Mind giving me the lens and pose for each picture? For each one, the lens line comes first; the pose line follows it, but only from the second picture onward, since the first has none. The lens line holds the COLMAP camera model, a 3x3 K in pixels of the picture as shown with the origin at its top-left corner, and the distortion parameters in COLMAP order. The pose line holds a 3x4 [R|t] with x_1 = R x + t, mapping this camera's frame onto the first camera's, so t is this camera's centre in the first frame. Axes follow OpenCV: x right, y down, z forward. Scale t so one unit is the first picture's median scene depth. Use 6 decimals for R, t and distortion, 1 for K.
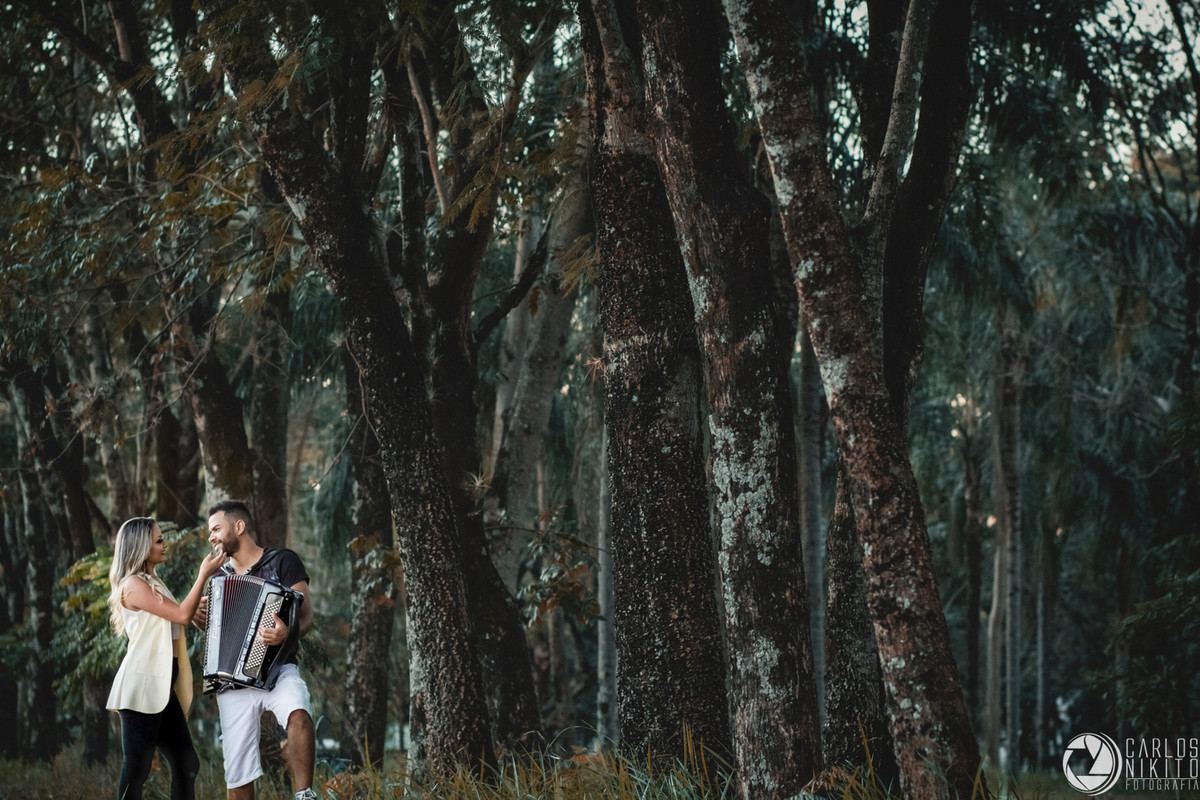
lens RADIAL K [[4758.1, 0, 599.6], [0, 4758.1, 393.4], [0, 0, 1]] dist [-0.132284, 0.000000]
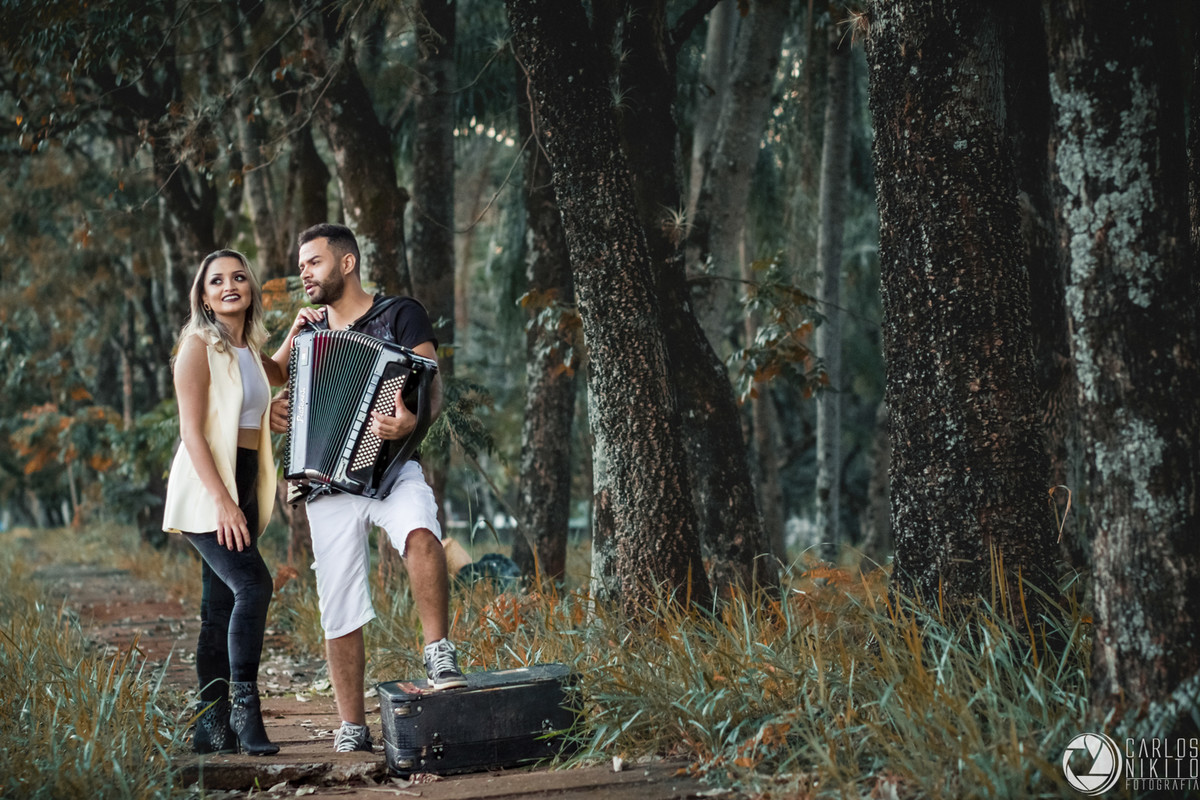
lens RADIAL K [[4758.1, 0, 598.5], [0, 4758.1, 401.3], [0, 0, 1]] dist [-0.132284, 0.000000]
pose [[0.999163, -0.006466, -0.040386, -0.010539], [0.008466, 0.998736, 0.049541, 0.014311], [0.040015, -0.049842, 0.997955, 0.311409]]
